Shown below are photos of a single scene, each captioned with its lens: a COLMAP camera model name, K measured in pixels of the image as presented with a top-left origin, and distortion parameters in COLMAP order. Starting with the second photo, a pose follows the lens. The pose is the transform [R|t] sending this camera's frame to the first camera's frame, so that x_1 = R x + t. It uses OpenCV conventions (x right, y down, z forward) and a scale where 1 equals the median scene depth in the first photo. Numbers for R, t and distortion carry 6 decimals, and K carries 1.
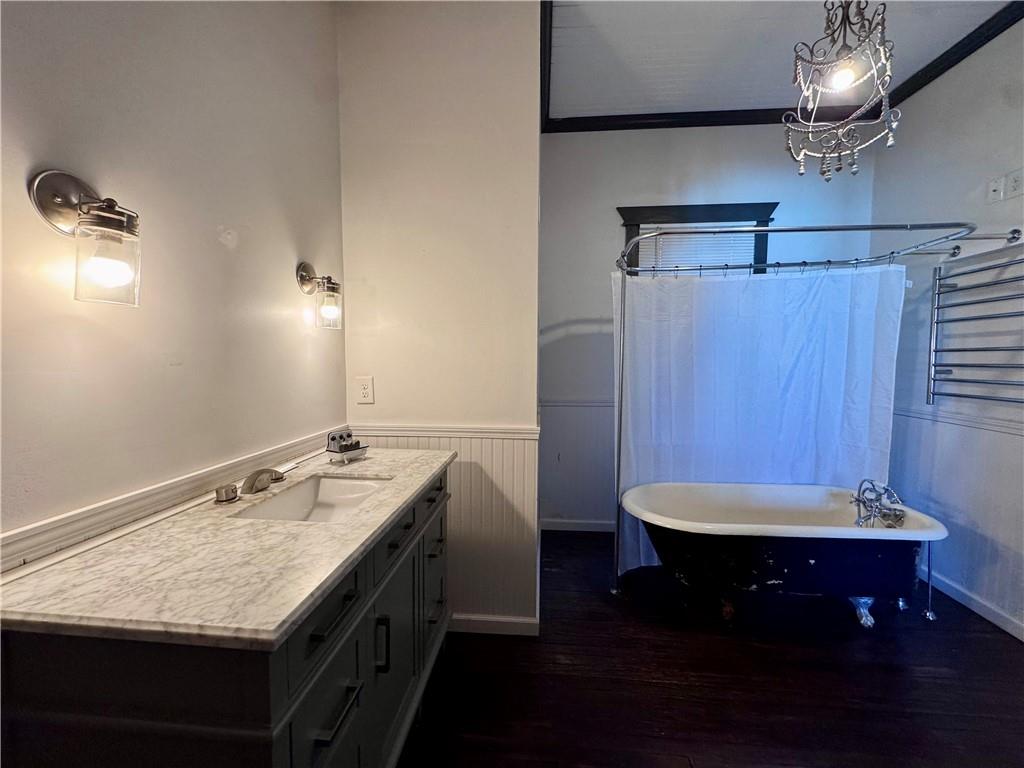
lens RADIAL K [[407.5, 0, 513.3], [0, 407.5, 384.8], [0, 0, 1]] dist [-0.004485, 0.000551]
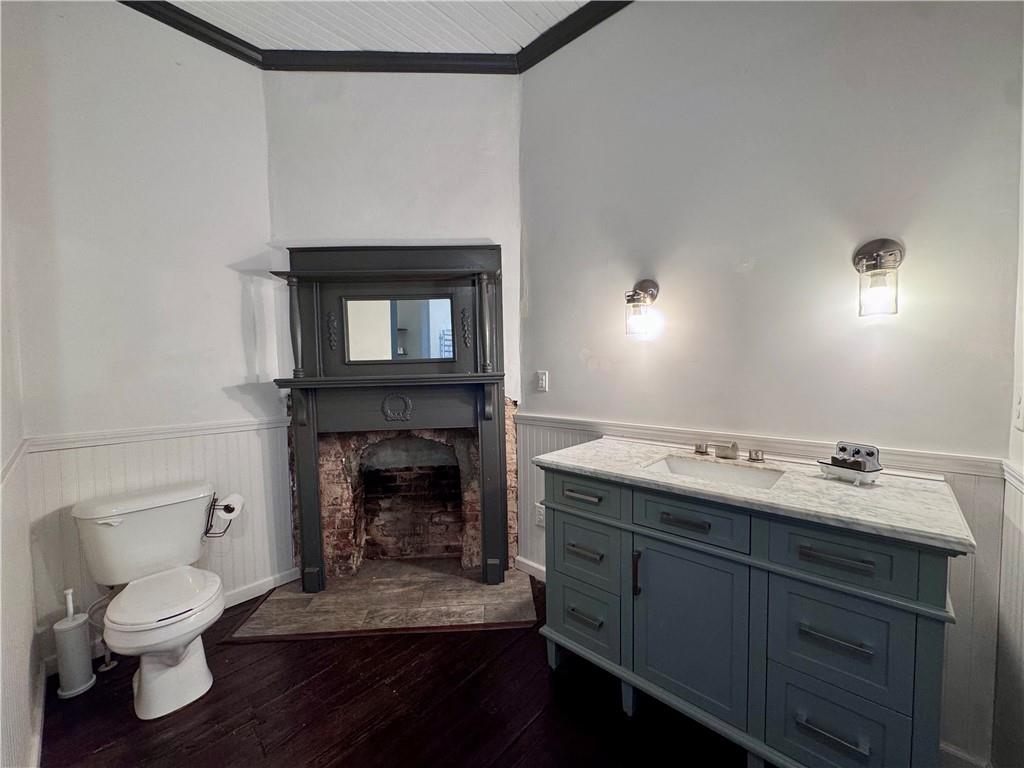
lens RADIAL K [[407.5, 0, 512.4], [0, 407.5, 384.2], [0, 0, 1]] dist [-0.004485, 0.000551]
pose [[-0.613233, 0.031368, -0.789279, 0.497375], [-0.045872, 0.996111, 0.075228, -0.026017], [0.788569, 0.082338, -0.609409, 0.752190]]
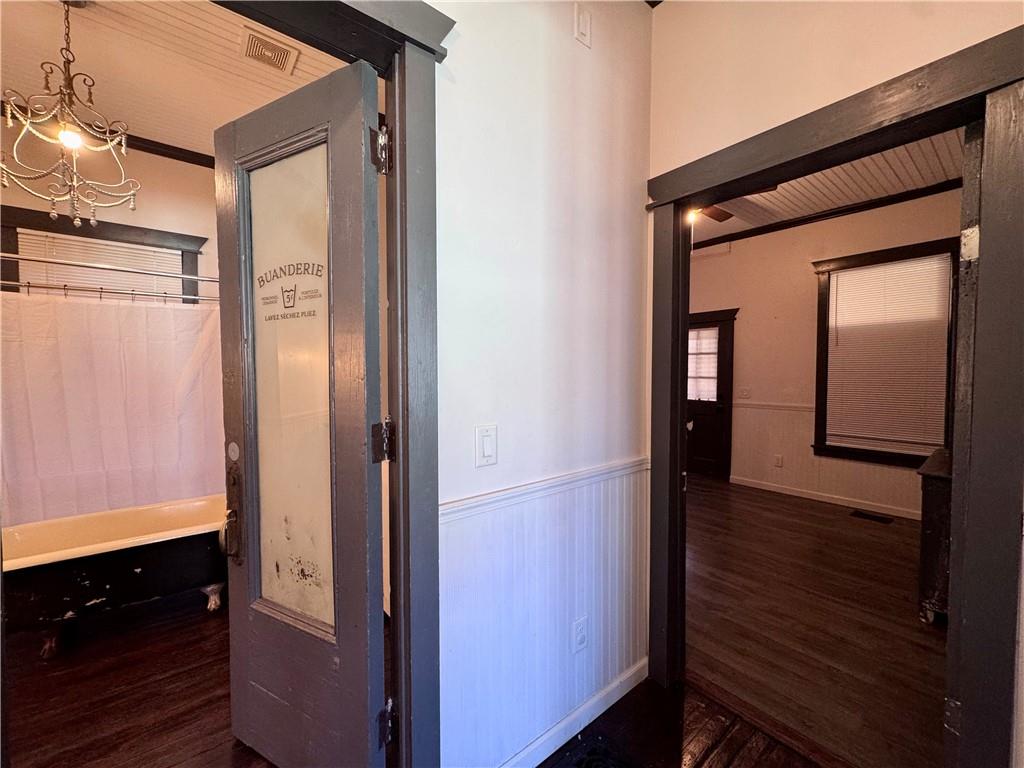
lens RADIAL K [[407.5, 0, 510.1], [0, 407.5, 383.9], [0, 0, 1]] dist [-0.004485, 0.000551]
pose [[0.735615, -0.020126, 0.677101, 0.717754], [0.044853, 0.998812, -0.019040, 0.001694], [-0.675913, 0.044376, 0.735644, -0.479440]]
